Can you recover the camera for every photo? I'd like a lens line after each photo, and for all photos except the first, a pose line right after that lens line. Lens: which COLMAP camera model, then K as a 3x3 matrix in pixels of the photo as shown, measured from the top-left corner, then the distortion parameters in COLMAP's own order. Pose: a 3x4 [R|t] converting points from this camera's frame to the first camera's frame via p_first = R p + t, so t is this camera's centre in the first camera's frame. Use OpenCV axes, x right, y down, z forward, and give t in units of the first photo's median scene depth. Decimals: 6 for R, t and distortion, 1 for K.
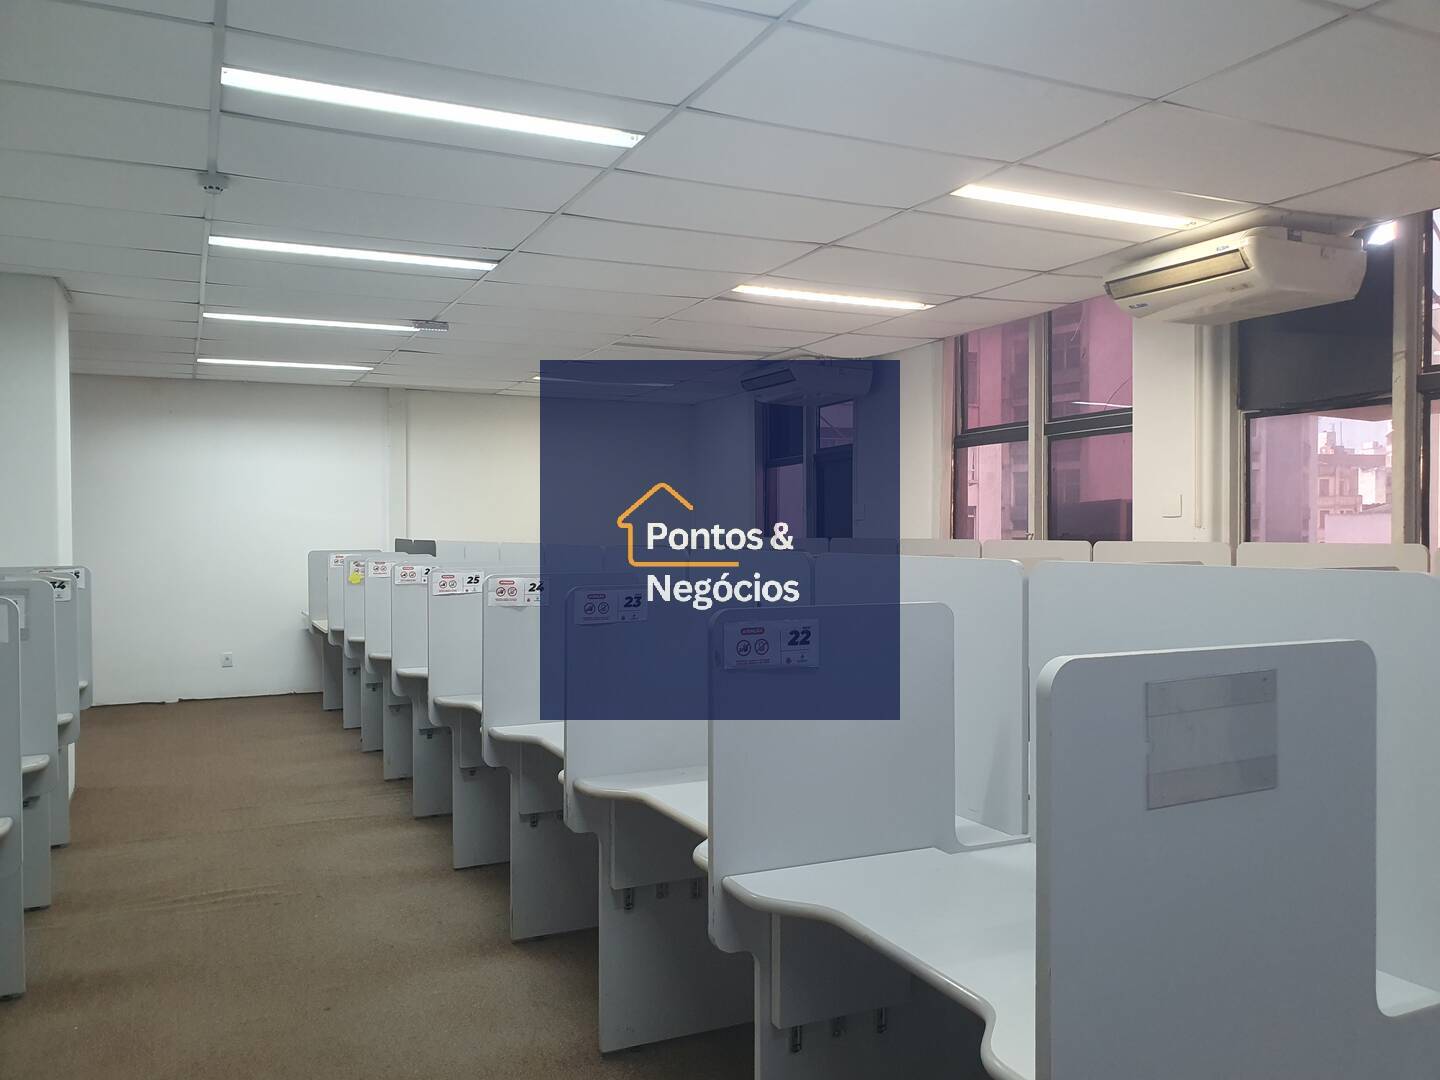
lens RADIAL K [[1113.8, 0, 720.0], [0, 1113.8, 540.0], [0, 0, 1]] dist [0.036630, -0.011869]
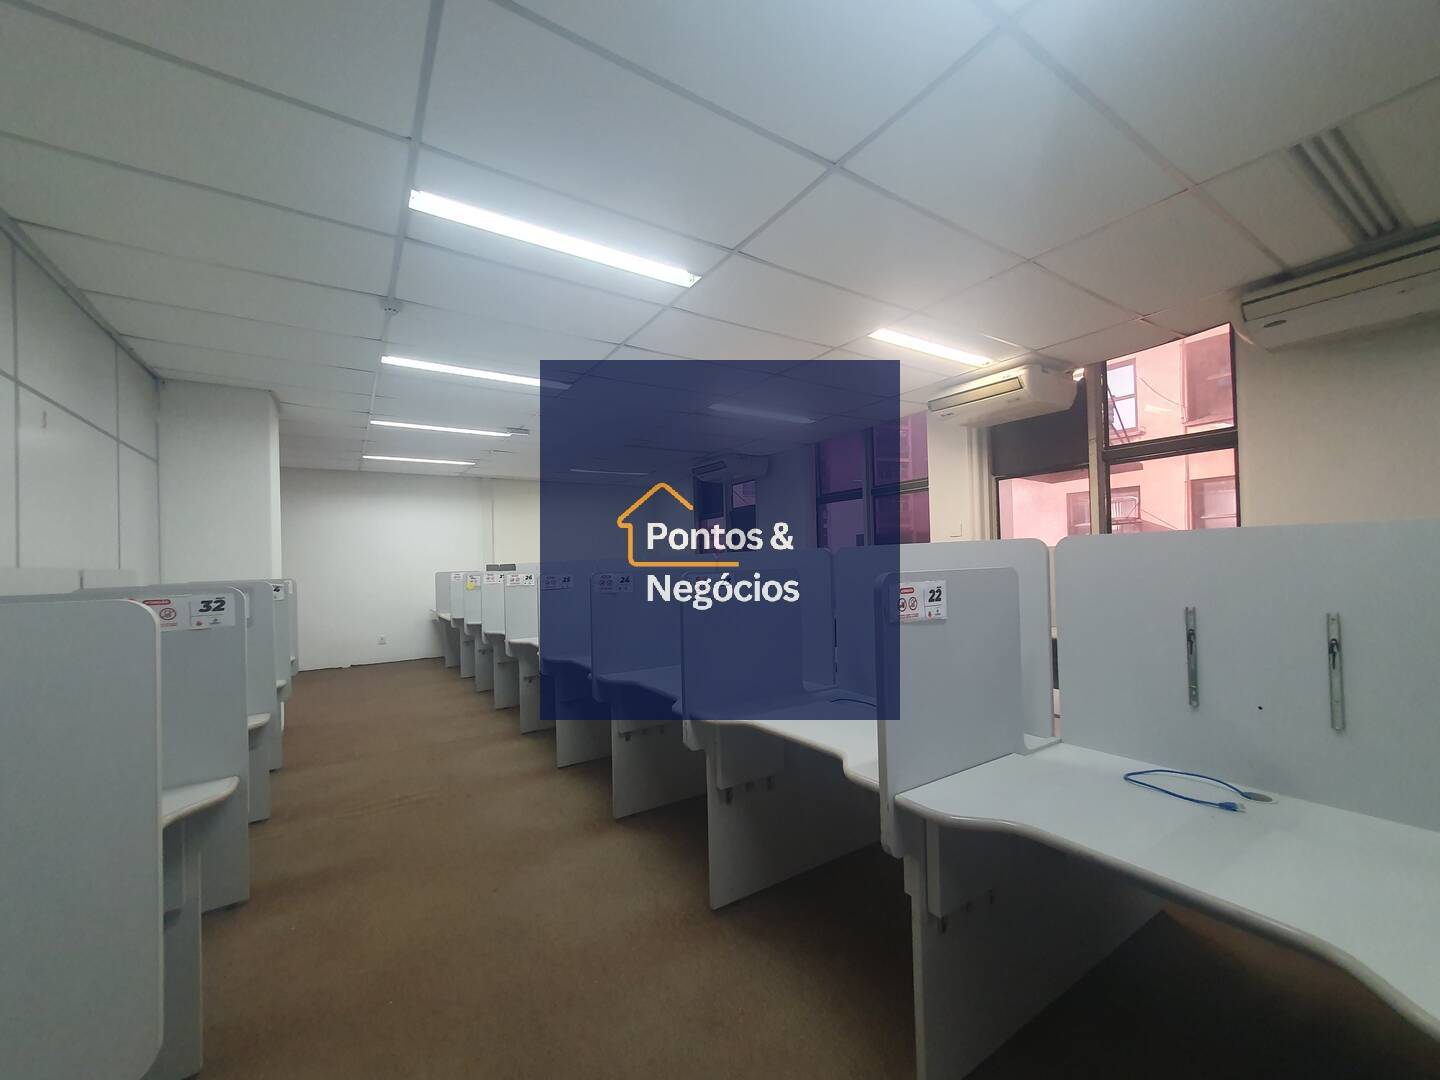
lens RADIAL K [[574.3, 0, 726.6], [0, 574.3, 550.4], [0, 0, 1]] dist [0.023117, 0.000159]
pose [[0.990345, -0.021067, 0.137012, -0.105808], [0.024826, 0.999359, -0.025780, 0.020474], [-0.136381, 0.028933, 0.990234, 0.167228]]
